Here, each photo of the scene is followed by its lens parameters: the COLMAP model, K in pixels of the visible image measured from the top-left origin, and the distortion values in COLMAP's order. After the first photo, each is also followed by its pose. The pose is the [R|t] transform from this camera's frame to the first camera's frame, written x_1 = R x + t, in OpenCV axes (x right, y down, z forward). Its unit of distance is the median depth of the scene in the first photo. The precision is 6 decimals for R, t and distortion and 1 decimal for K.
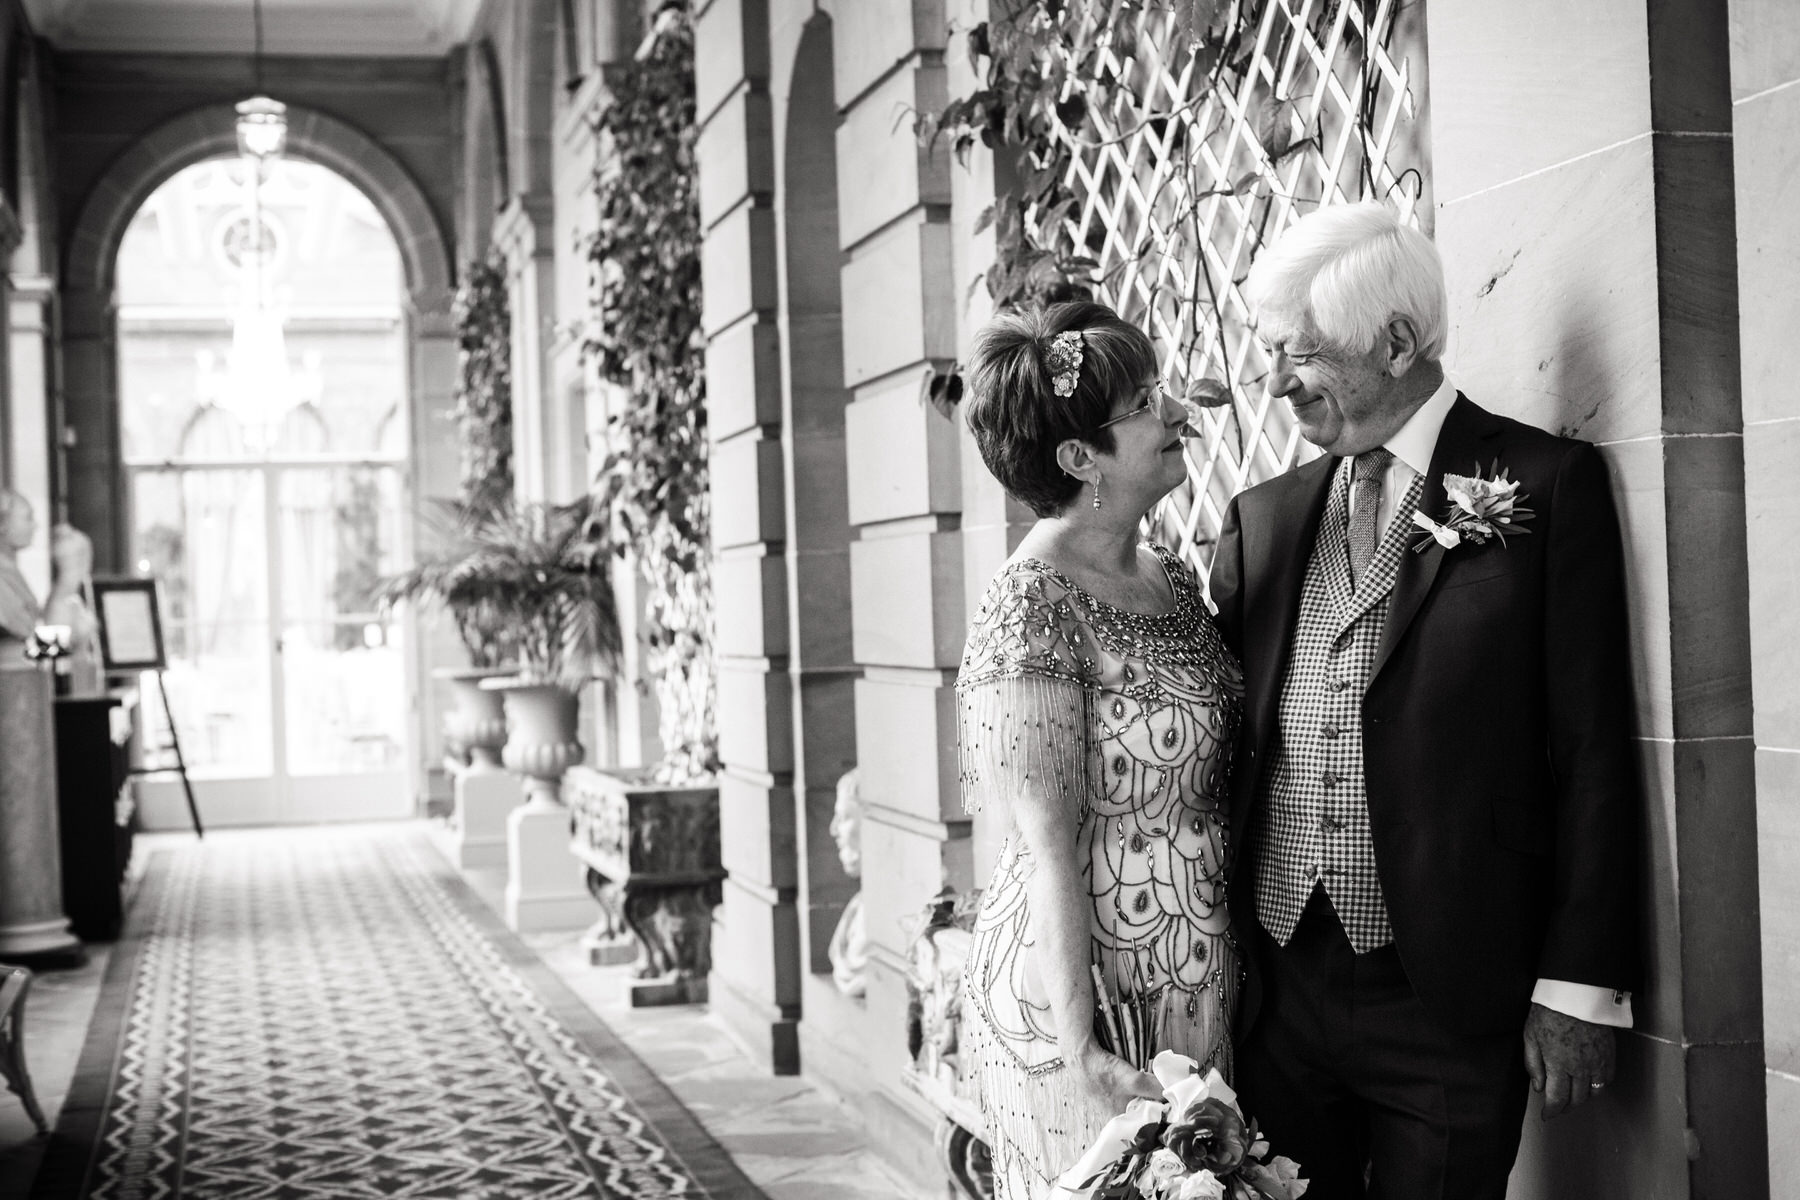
lens RADIAL K [[2741.6, 0, 906.5], [0, 2741.6, 582.5], [0, 0, 1]] dist [0.019697, 0.000000]
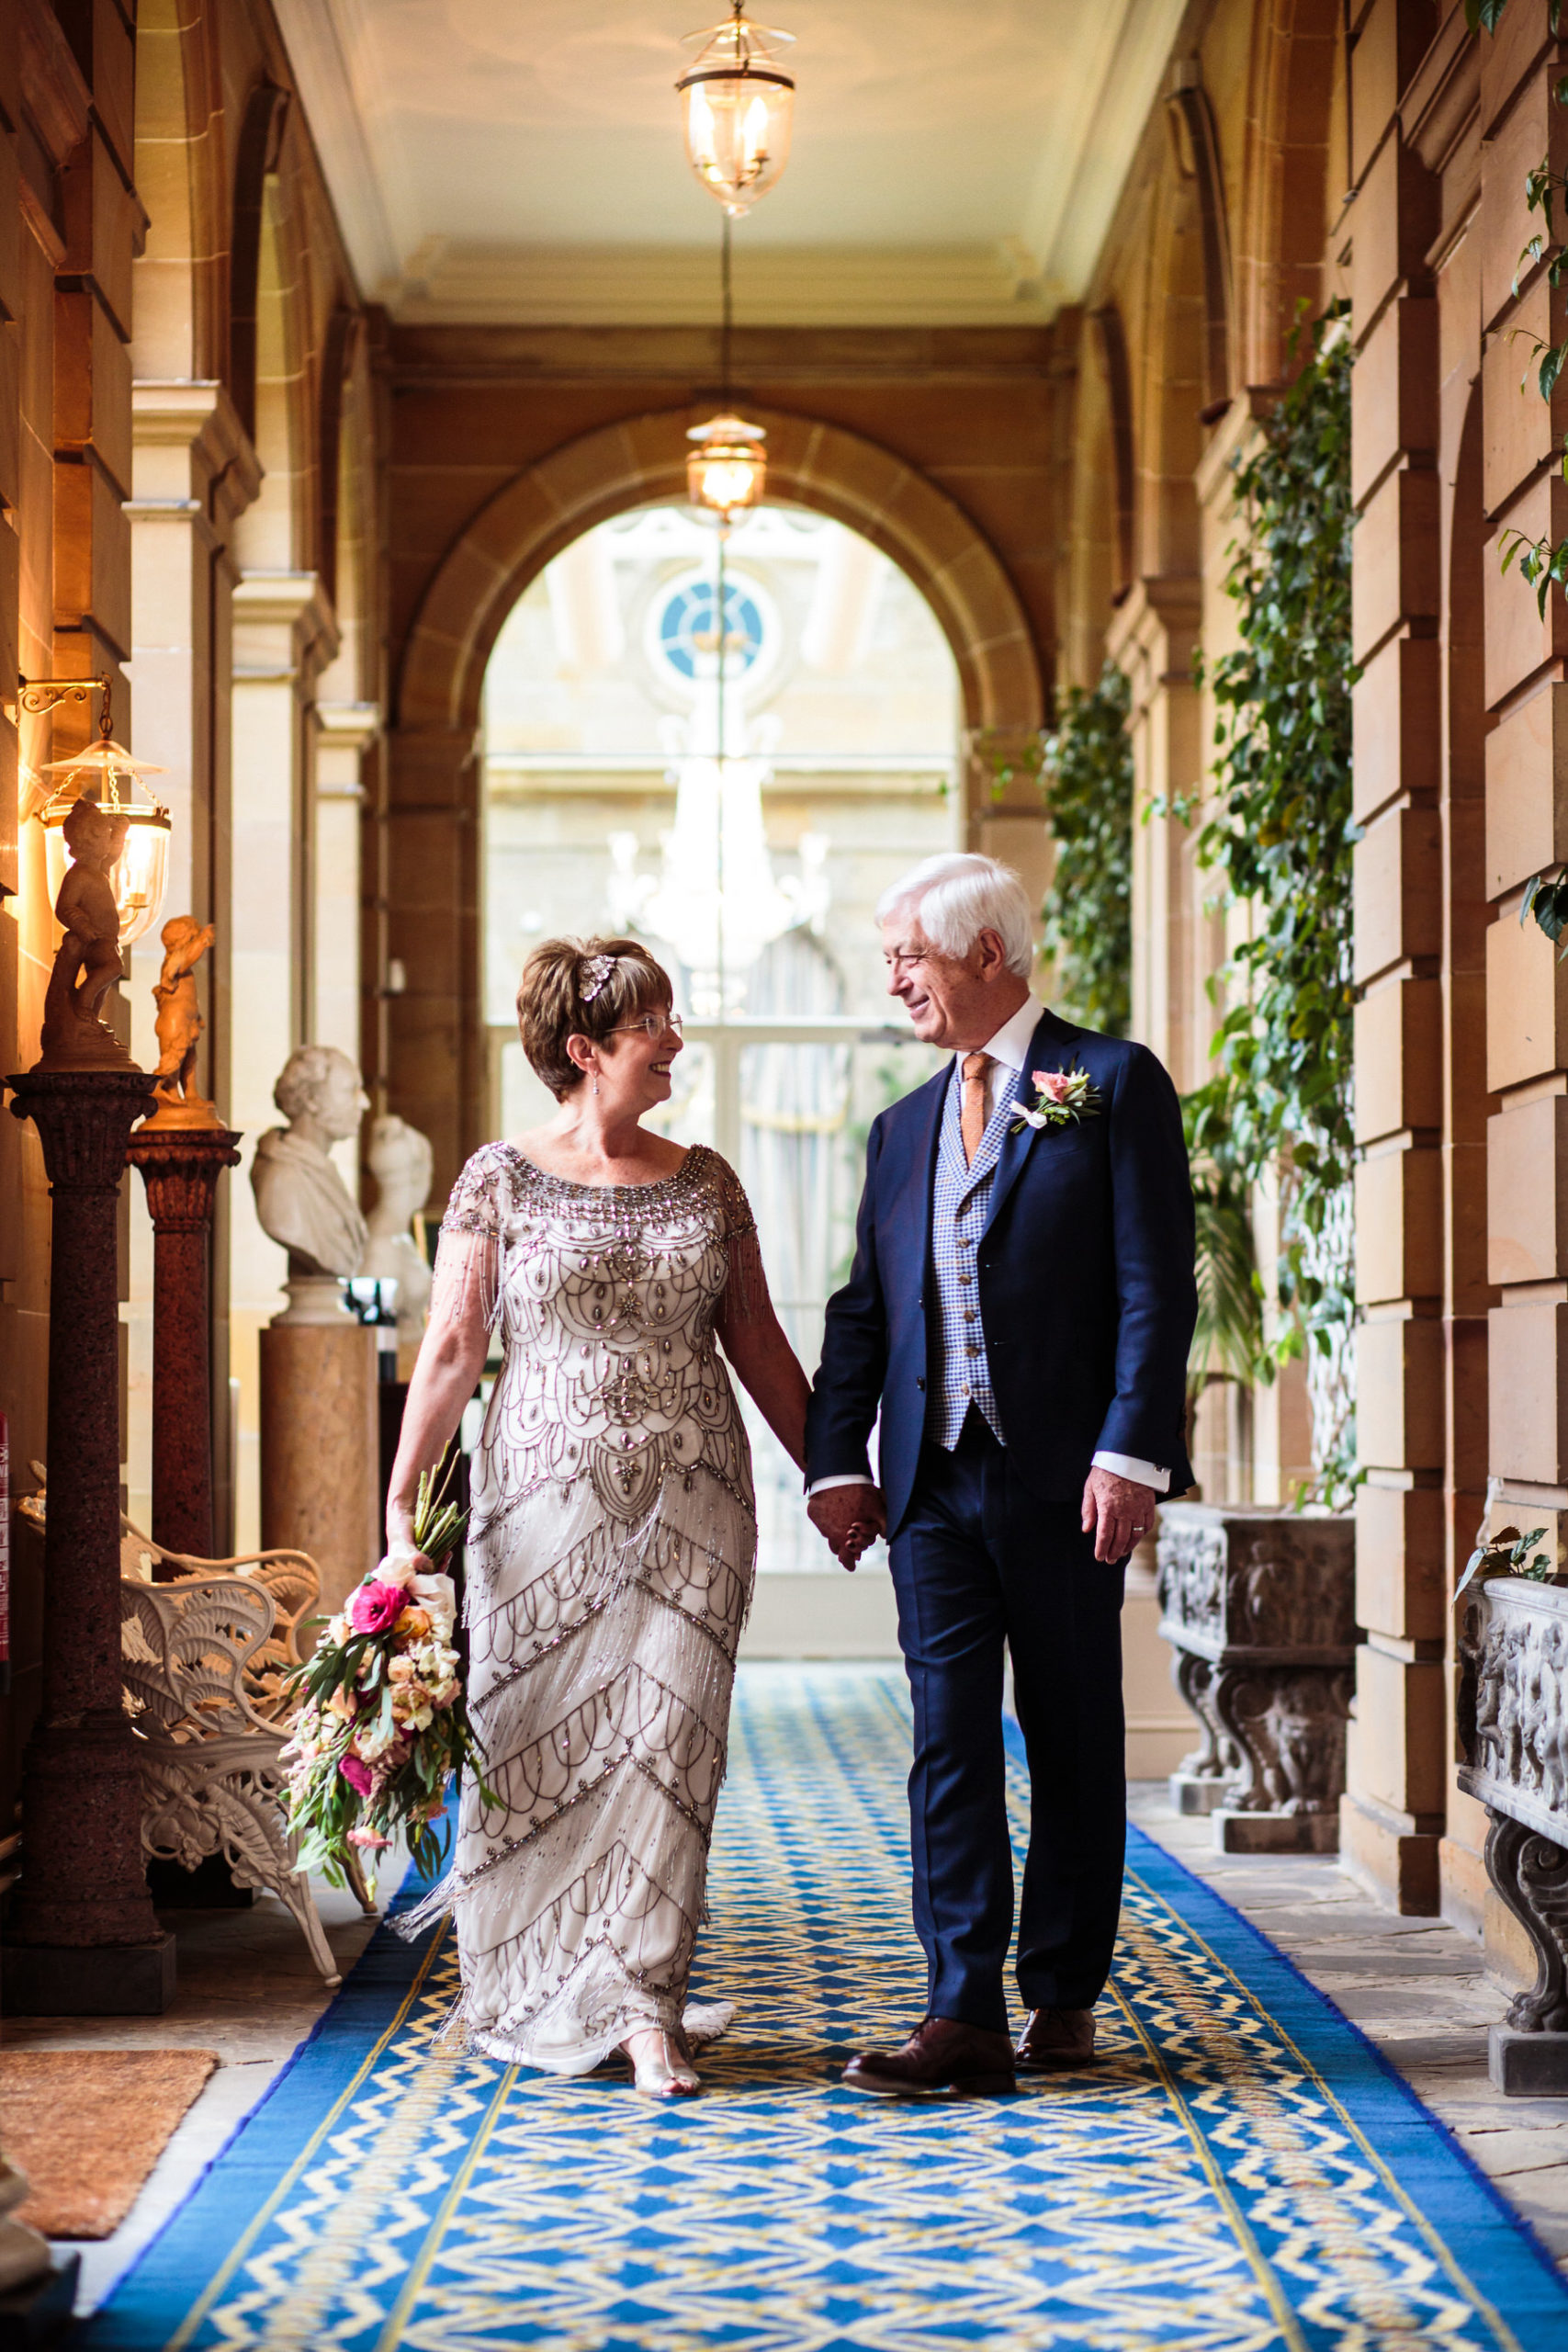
lens RADIAL K [[5486.1, 0, 785.5], [0, 5486.1, 1180.1], [0, 0, 1]] dist [-0.146780, 0.000000]
pose [[0.975857, 0.026195, -0.216834, 0.042239], [-0.031000, 0.999343, -0.018788, 0.012993], [0.216199, 0.025056, 0.976028, -0.165111]]
